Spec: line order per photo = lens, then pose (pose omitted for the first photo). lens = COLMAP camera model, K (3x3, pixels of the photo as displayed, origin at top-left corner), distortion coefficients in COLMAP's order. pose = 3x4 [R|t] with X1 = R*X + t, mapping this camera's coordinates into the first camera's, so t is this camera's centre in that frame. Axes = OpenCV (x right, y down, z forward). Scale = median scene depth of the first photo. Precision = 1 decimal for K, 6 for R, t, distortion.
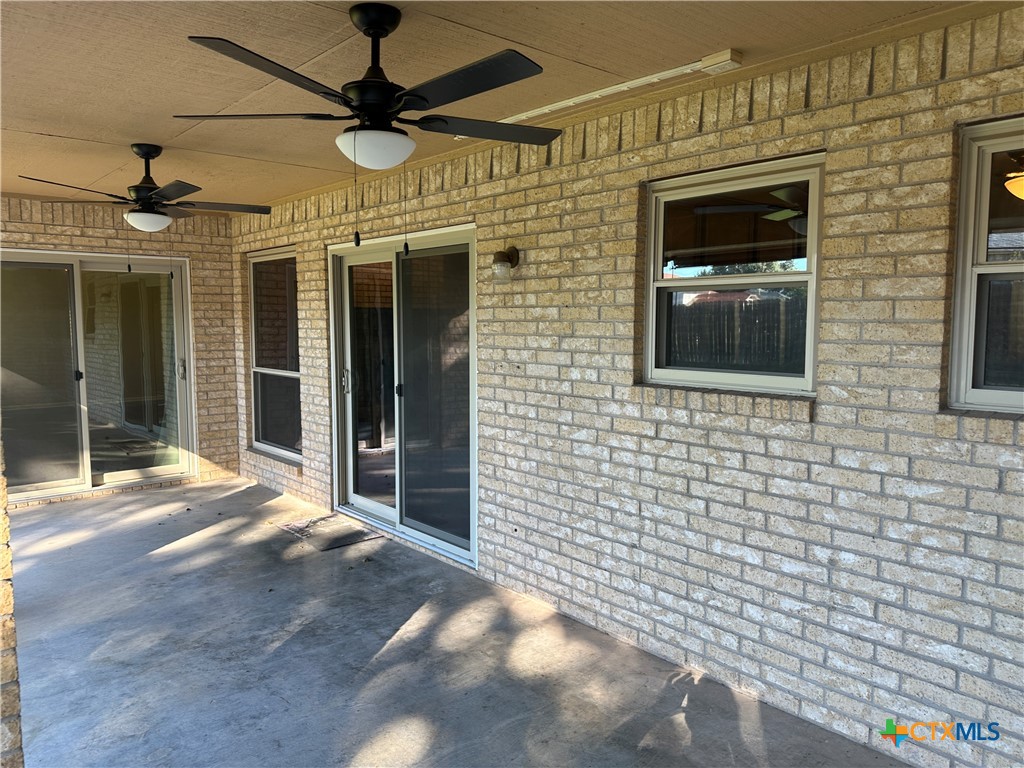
lens RADIAL K [[719.3, 0, 514.0], [0, 719.3, 388.5], [0, 0, 1]] dist [0.038455, -0.037823]
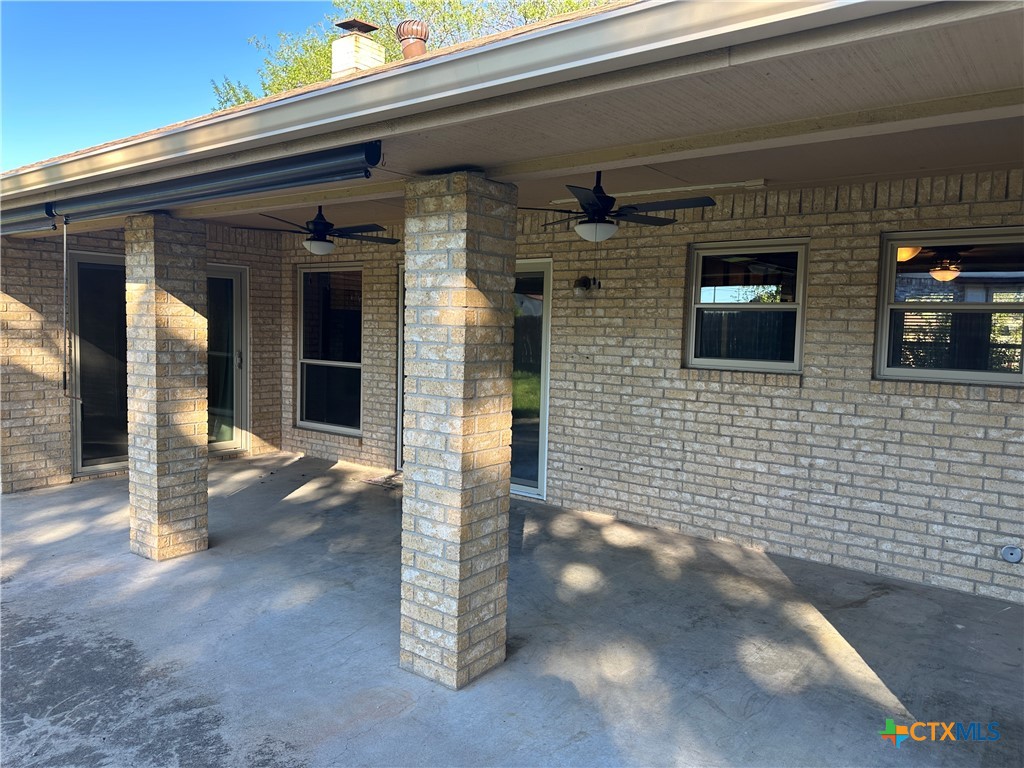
lens RADIAL K [[714.3, 0, 512.0], [0, 714.3, 384.0], [0, 0, 1]] dist [0.082331, -0.125411]
pose [[0.981218, 0.008297, 0.192725, -0.515145], [-0.005858, 0.999895, -0.013221, 0.053828], [-0.192814, 0.011844, 0.981164, -0.499047]]
